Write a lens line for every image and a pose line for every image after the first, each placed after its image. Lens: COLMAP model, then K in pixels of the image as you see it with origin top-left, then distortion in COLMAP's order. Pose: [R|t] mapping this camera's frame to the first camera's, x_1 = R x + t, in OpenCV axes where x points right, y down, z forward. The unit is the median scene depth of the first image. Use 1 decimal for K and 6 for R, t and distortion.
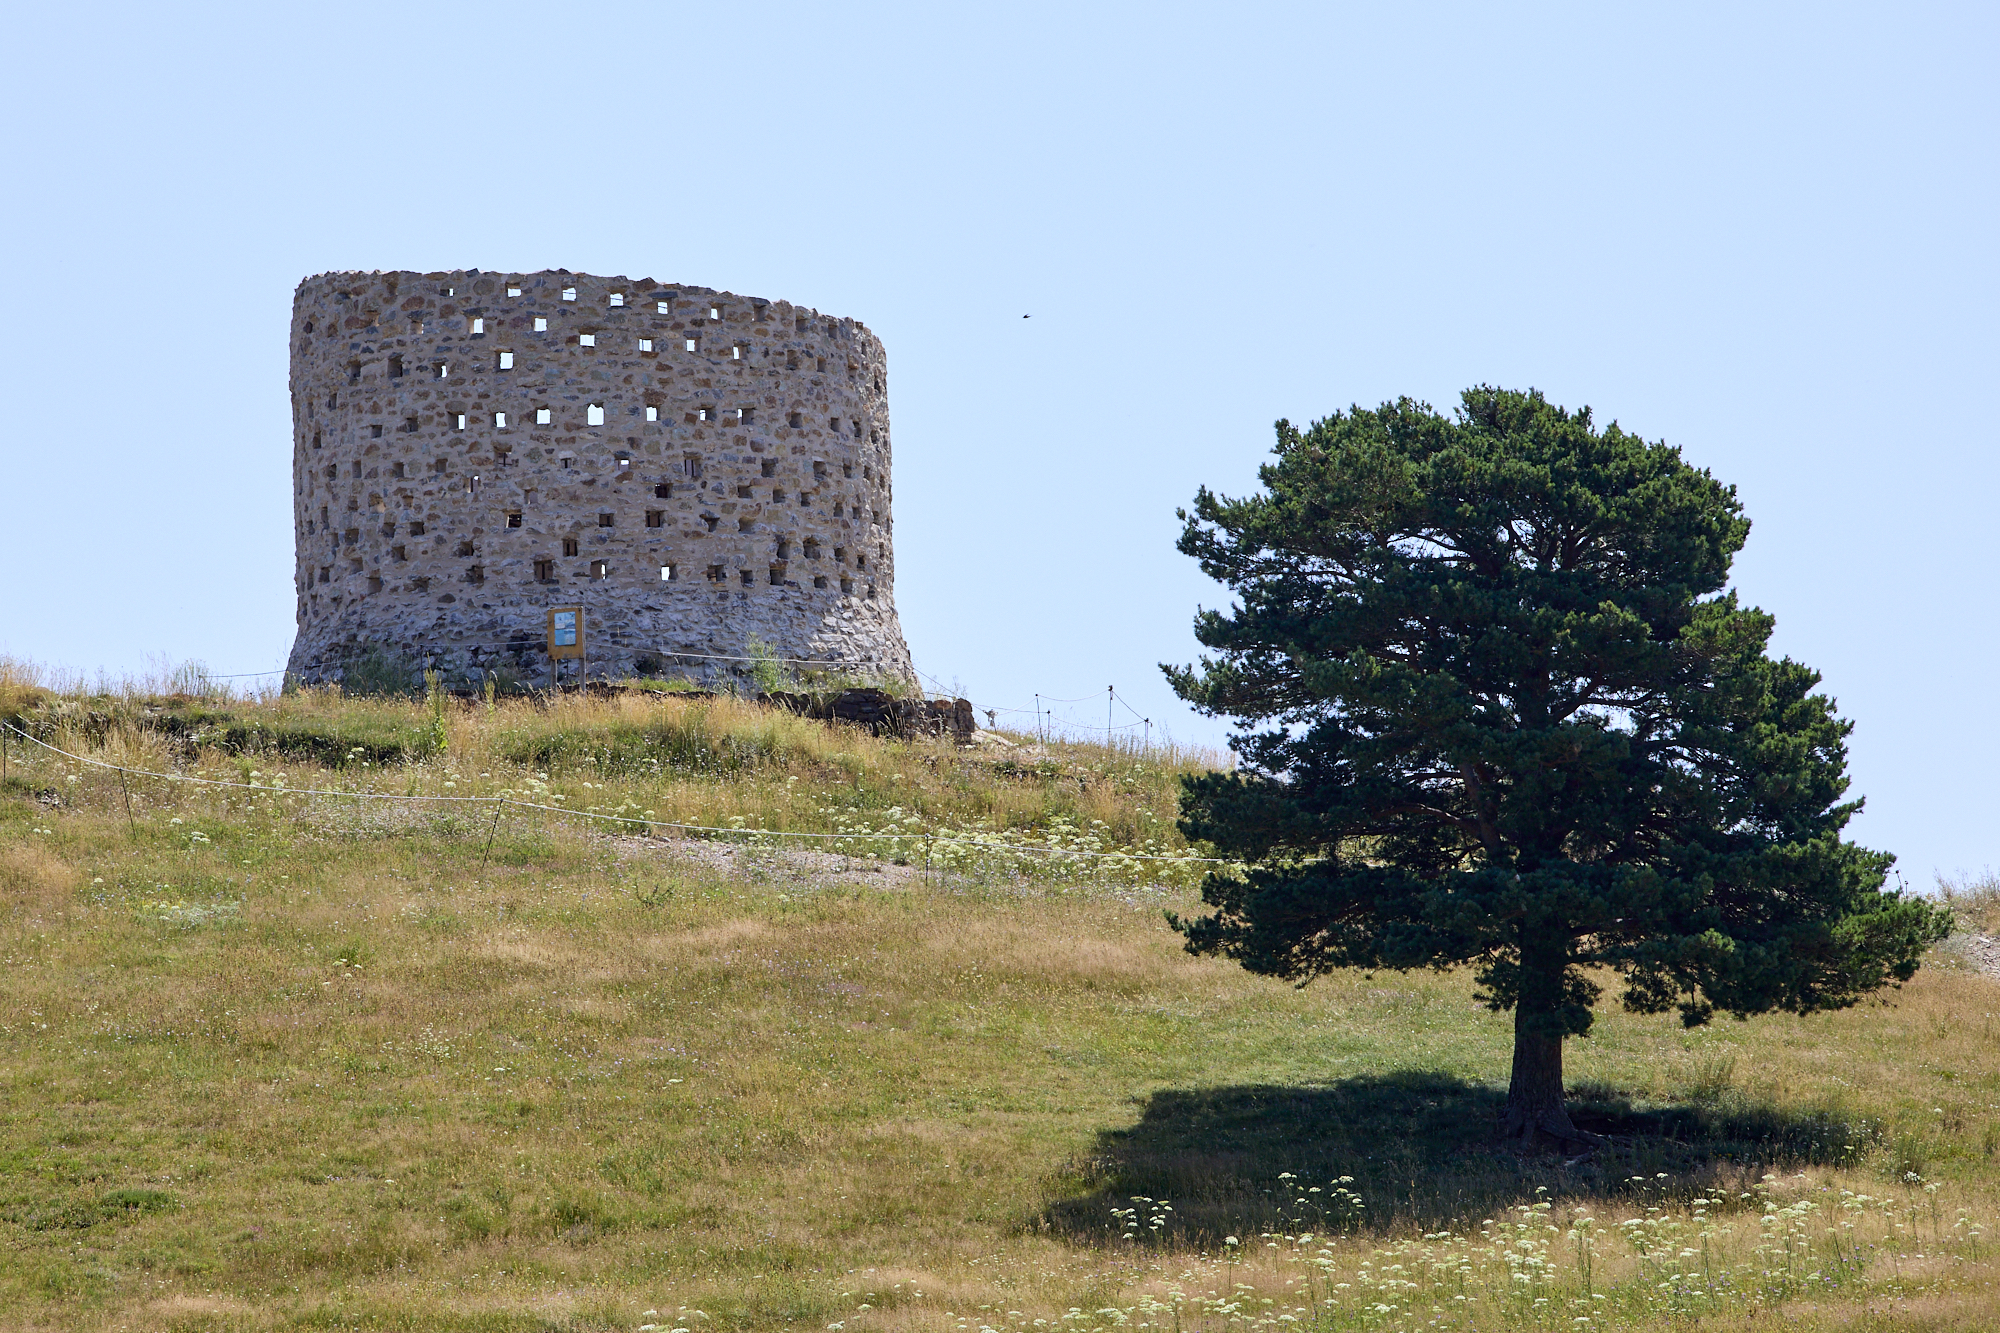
lens RADIAL K [[11499.4, 0, 1000.0], [0, 11499.4, 666.5], [0, 0, 1]] dist [-0.187635, -2.306251]
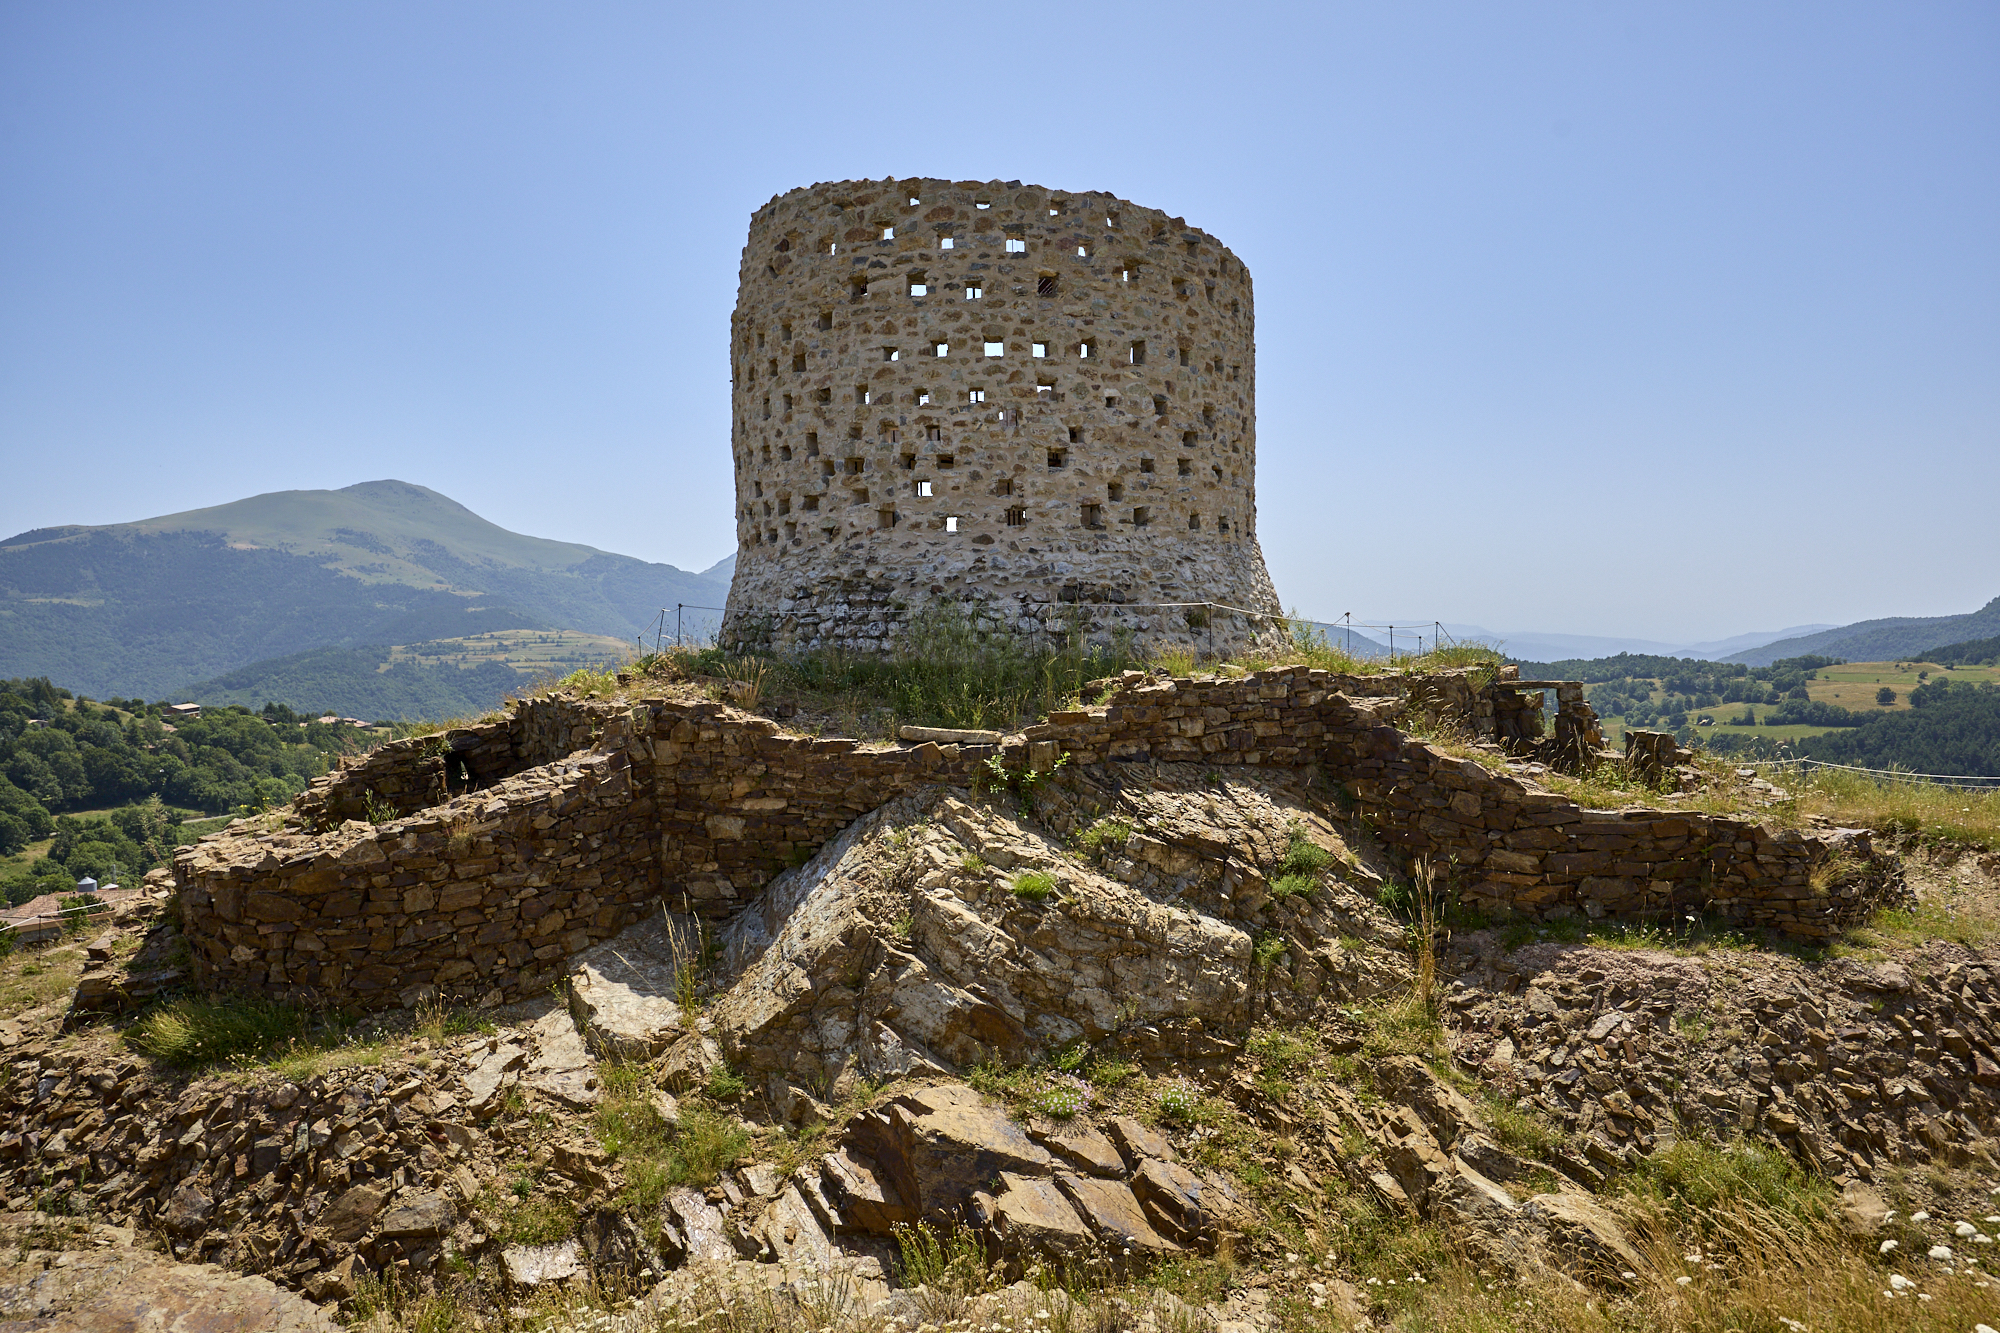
lens RADIAL K [[1160.0, 0, 1000.0], [0, 1160.0, 666.5], [0, 0, 1]] dist [0.006744, 0.000291]
pose [[0.911899, -0.008352, 0.410329, -0.085560], [-0.052245, 0.989297, 0.136242, -0.008609], [-0.407075, -0.145676, 0.901703, 0.911201]]
